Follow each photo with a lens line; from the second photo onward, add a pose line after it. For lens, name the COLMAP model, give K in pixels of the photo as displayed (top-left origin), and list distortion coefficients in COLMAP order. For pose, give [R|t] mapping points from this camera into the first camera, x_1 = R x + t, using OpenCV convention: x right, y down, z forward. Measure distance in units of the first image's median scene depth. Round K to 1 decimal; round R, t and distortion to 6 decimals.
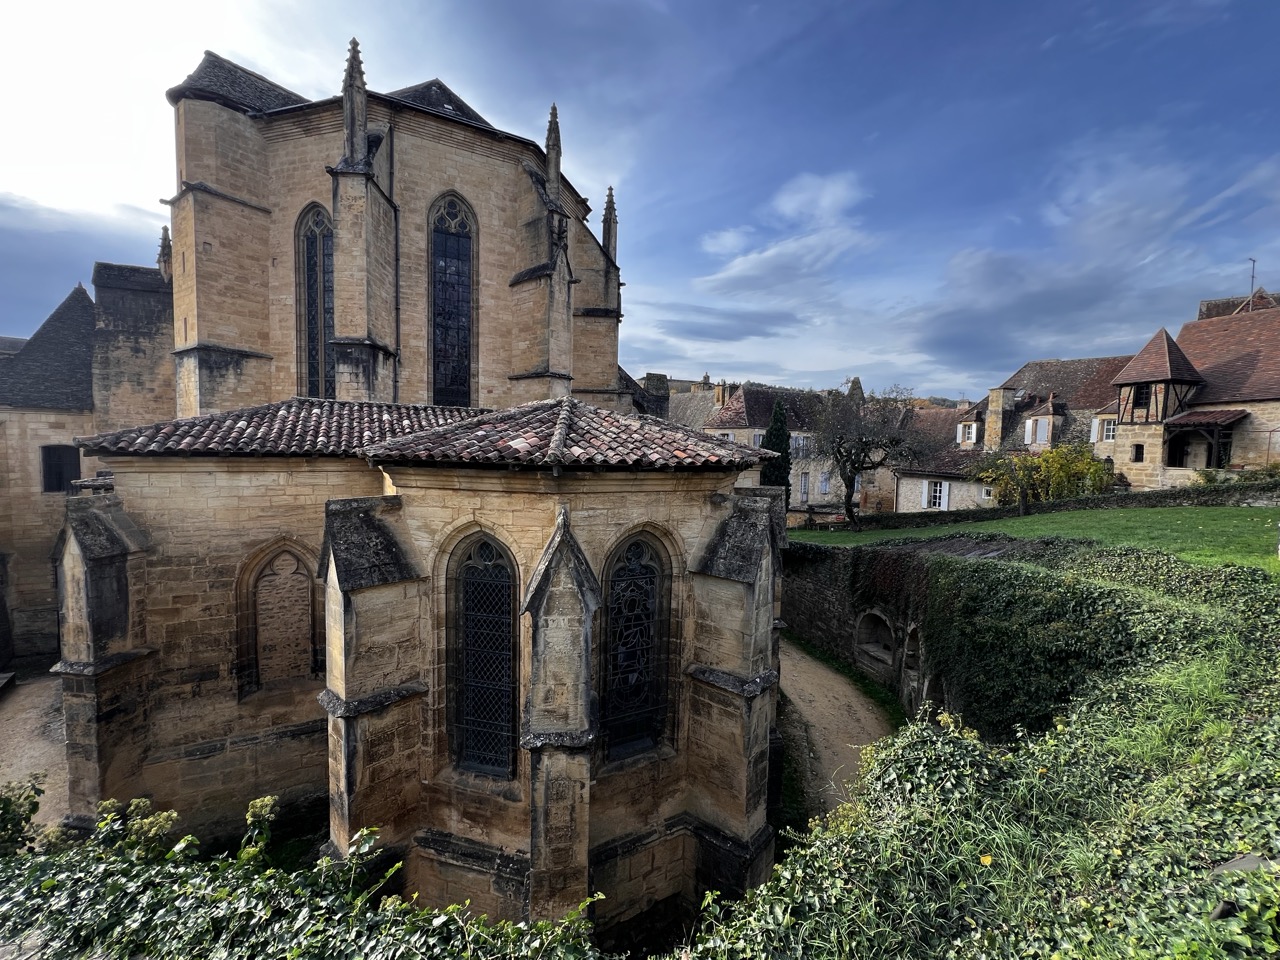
lens RADIAL K [[525.1, 0, 643.3], [0, 525.1, 485.0], [0, 0, 1]] dist [0.000812, 0.000010]
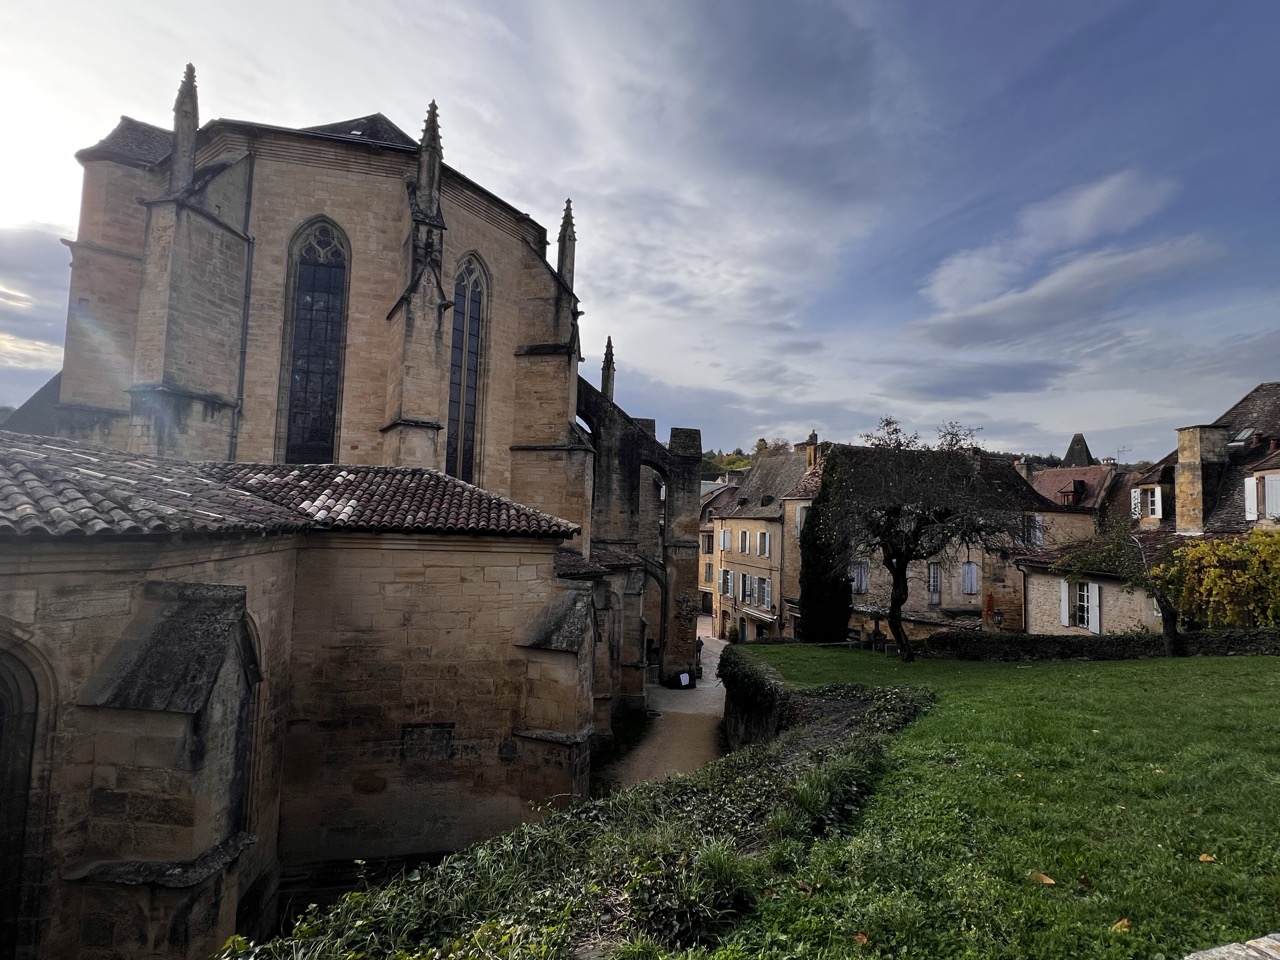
lens RADIAL K [[601.5, 0, 639.2], [0, 601.5, 488.6], [0, 0, 1]] dist [0.002302, 0.000565]
pose [[0.957455, -0.007446, -0.288486, 0.392130], [-0.031481, 0.991006, -0.130060, -0.010879], [0.286860, 0.133609, 0.948610, 0.269702]]
